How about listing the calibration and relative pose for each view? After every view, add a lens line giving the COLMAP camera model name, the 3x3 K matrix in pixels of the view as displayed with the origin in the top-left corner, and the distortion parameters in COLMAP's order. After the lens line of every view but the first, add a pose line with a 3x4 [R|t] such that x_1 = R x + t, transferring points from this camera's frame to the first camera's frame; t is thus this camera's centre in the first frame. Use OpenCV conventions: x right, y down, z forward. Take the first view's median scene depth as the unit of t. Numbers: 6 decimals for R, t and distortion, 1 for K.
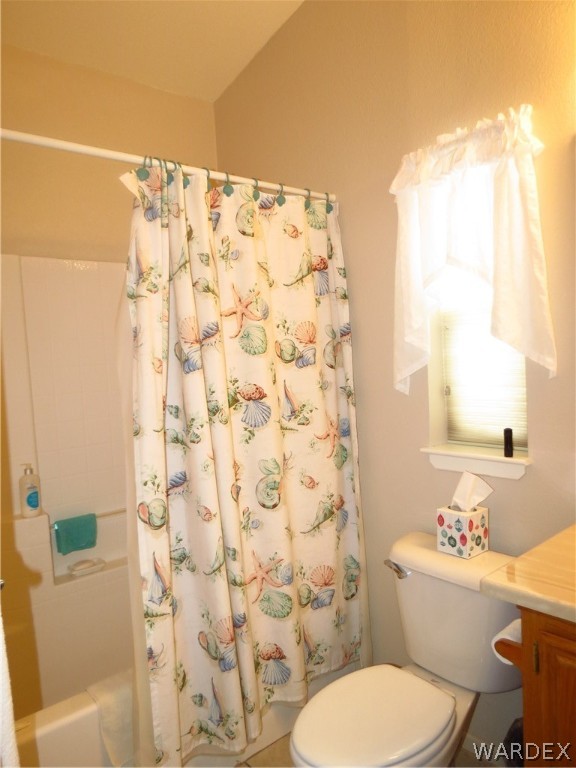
lens RADIAL K [[546.3, 0, 288.0], [0, 546.3, 384.0], [0, 0, 1]] dist [-0.032331, 0.001811]
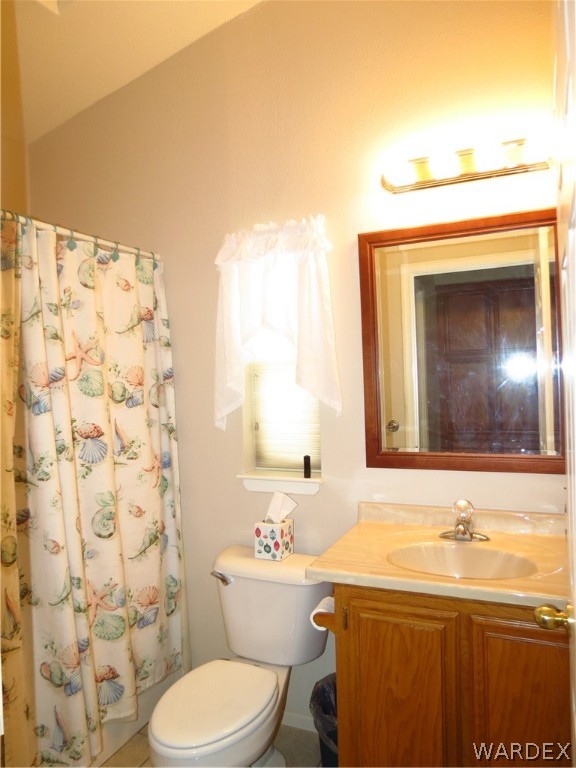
lens RADIAL K [[546.3, 0, 288.0], [0, 546.3, 384.0], [0, 0, 1]] dist [-0.032331, 0.001811]
pose [[0.905150, 0.015896, 0.424796, -0.171357], [0.006425, 0.998675, -0.051060, -0.020410], [-0.425045, 0.048946, 0.903848, -0.148973]]
